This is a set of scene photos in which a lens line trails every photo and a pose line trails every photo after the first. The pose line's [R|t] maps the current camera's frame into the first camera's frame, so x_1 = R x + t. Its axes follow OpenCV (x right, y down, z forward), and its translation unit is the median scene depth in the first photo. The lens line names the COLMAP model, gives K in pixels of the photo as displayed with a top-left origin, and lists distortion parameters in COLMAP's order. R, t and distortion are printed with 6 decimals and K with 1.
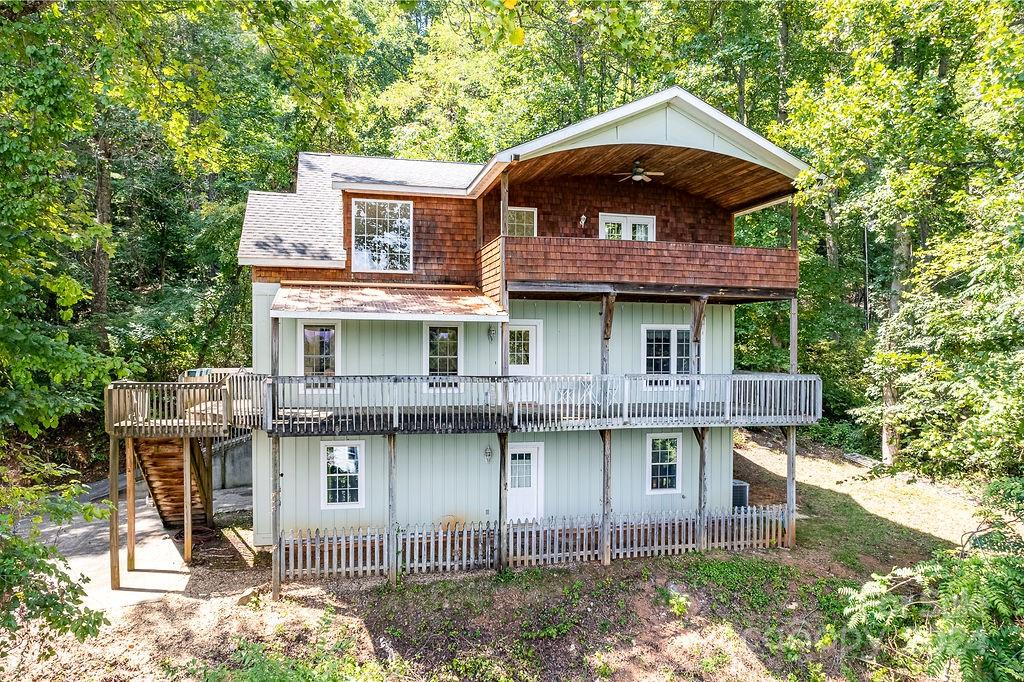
lens RADIAL K [[661.0, 0, 512.9], [0, 661.0, 351.0], [0, 0, 1]] dist [-0.006604, 0.000676]
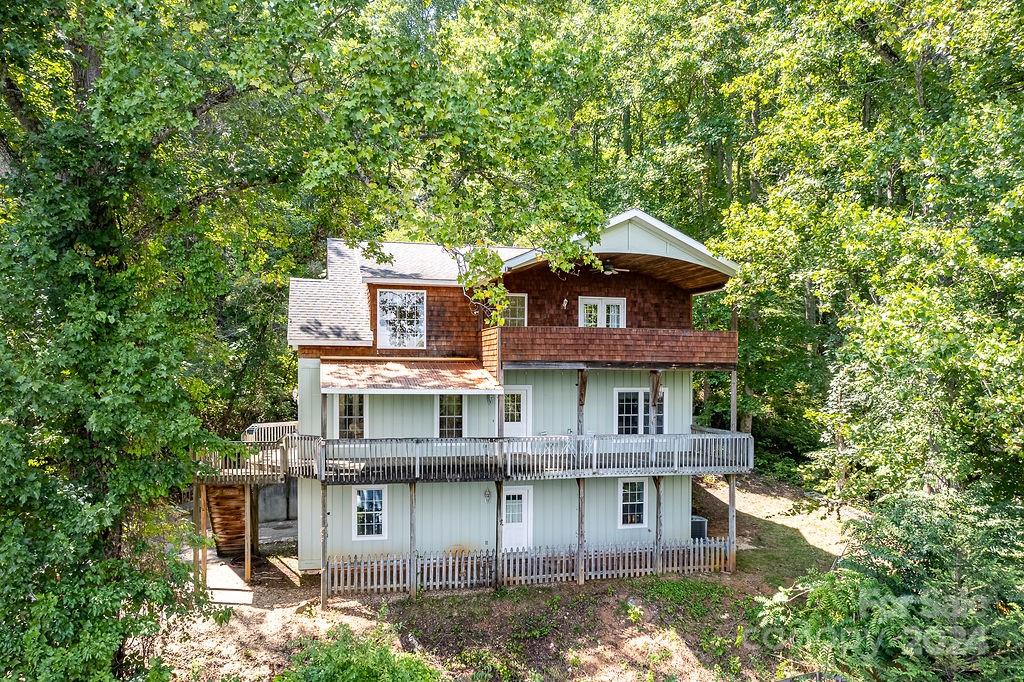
lens RADIAL K [[657.3, 0, 511.0], [0, 657.3, 384.1], [0, 0, 1]] dist [-0.003063, -0.000838]
pose [[0.999998, 0.000895, 0.001629, 0.005497], [-0.000892, 0.999998, -0.001910, -0.056778], [-0.001631, 0.001908, 0.999997, -0.256432]]
